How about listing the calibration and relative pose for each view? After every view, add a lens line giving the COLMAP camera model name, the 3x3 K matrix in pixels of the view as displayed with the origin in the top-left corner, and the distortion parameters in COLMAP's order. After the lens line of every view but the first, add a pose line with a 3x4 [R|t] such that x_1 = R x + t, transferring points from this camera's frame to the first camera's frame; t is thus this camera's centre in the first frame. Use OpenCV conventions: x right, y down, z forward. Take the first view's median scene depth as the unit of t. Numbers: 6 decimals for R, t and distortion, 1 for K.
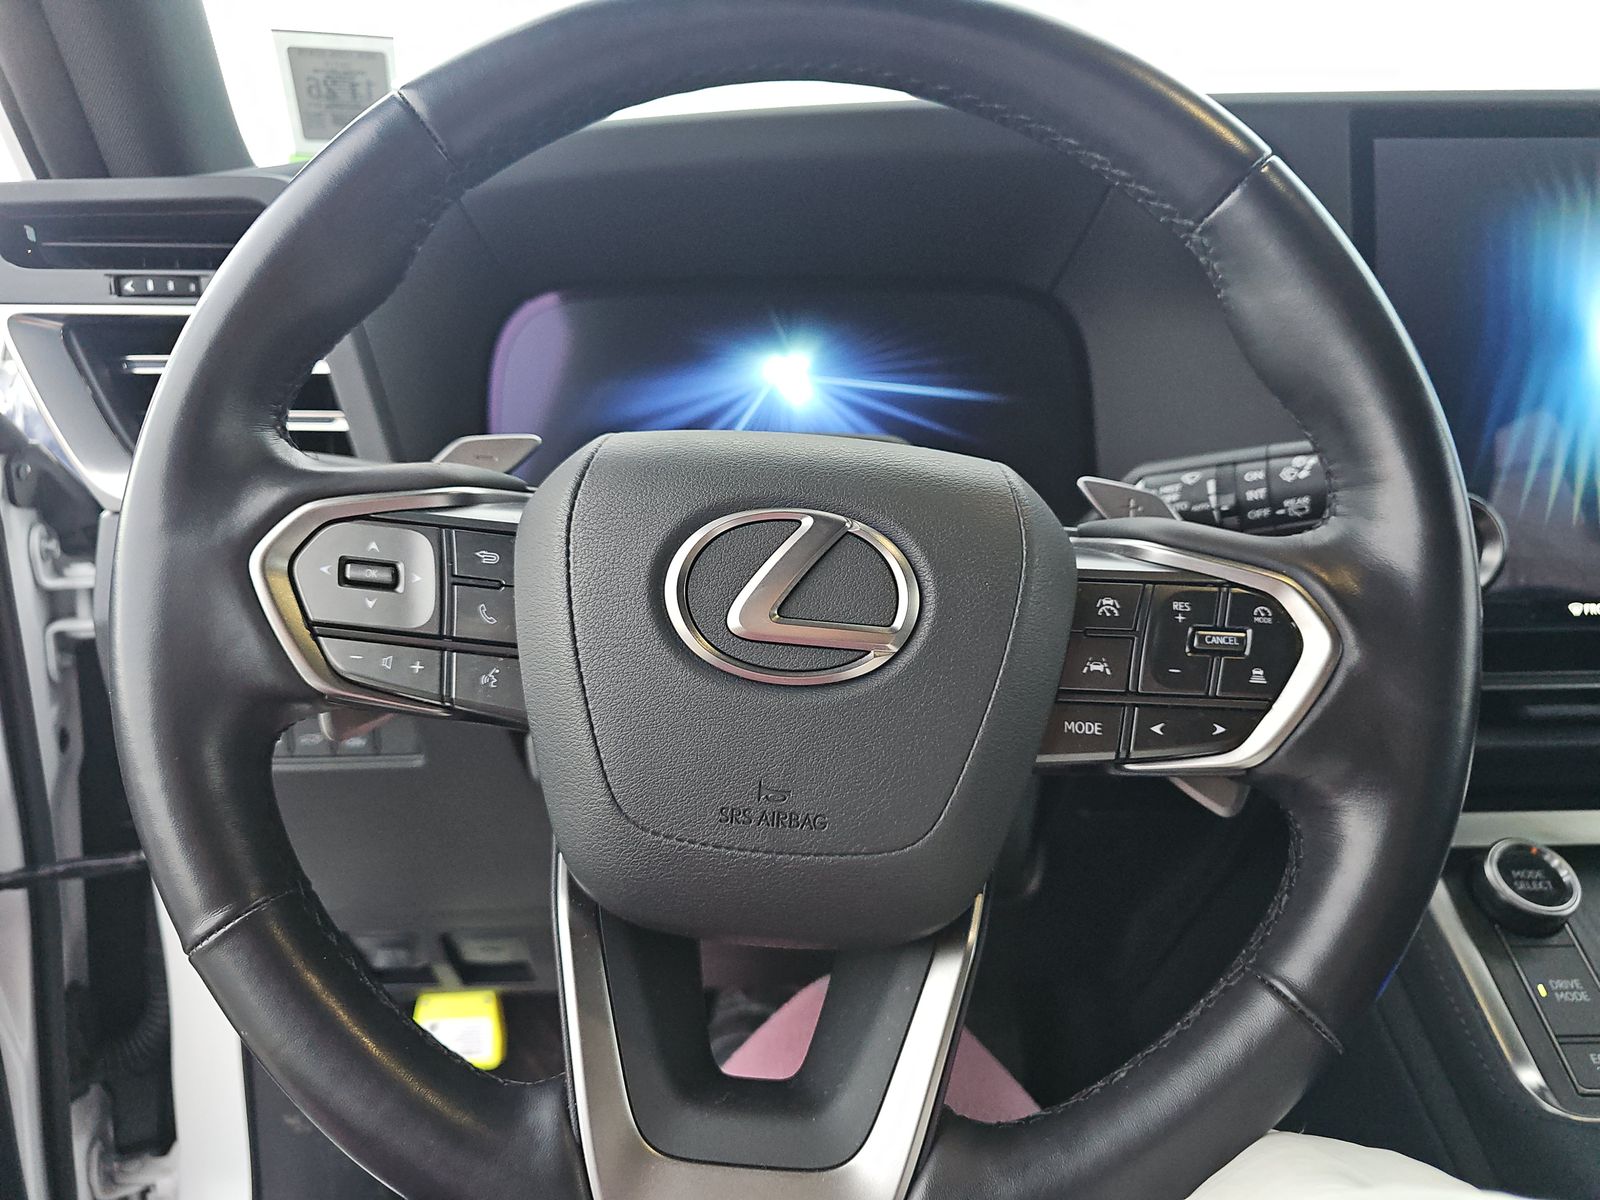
lens RADIAL K [[1066.9, 0, 800.1], [0, 1066.9, 600.8], [0, 0, 1]] dist [-0.004402, -0.001529]
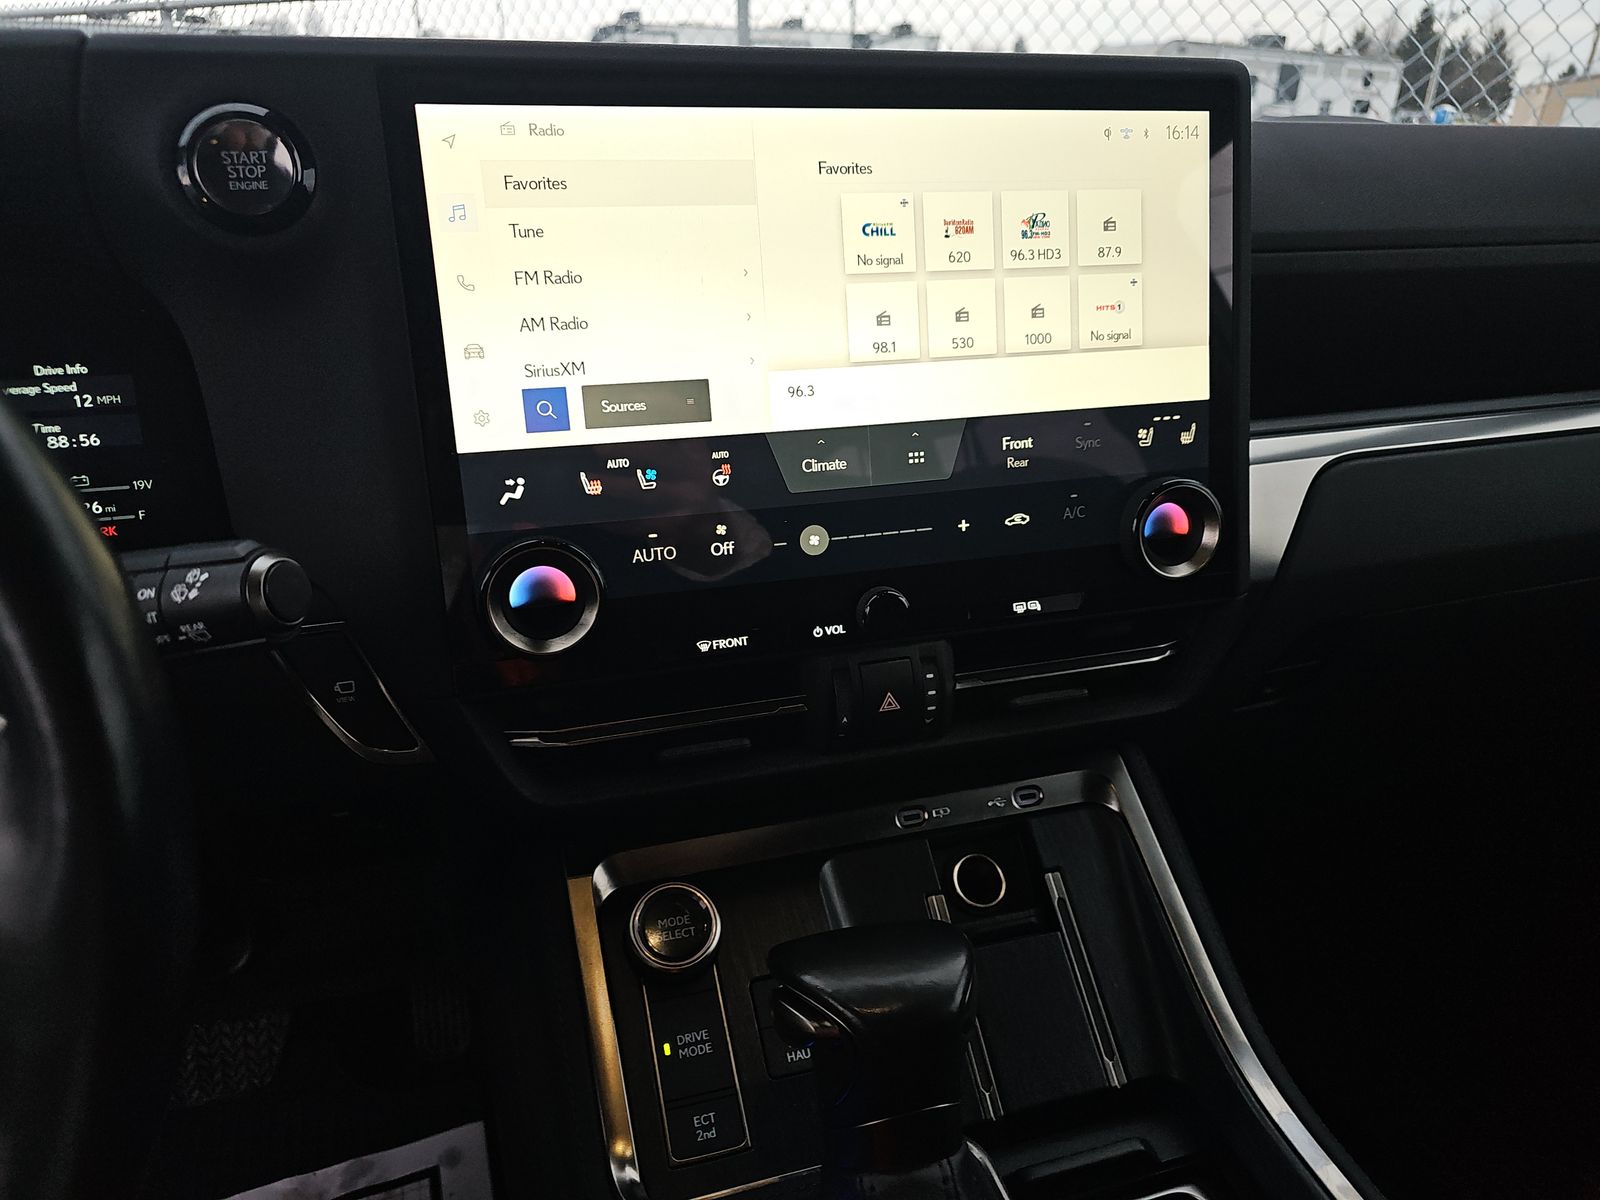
lens RADIAL K [[1066.9, 0, 800.0], [0, 1066.9, 598.4], [0, 0, 1]] dist [-0.004402, -0.001529]
pose [[0.965145, -0.098007, 0.242674, 0.705619], [0.058082, 0.984324, 0.166532, -0.218419], [-0.255191, -0.146633, 0.955707, 0.116949]]
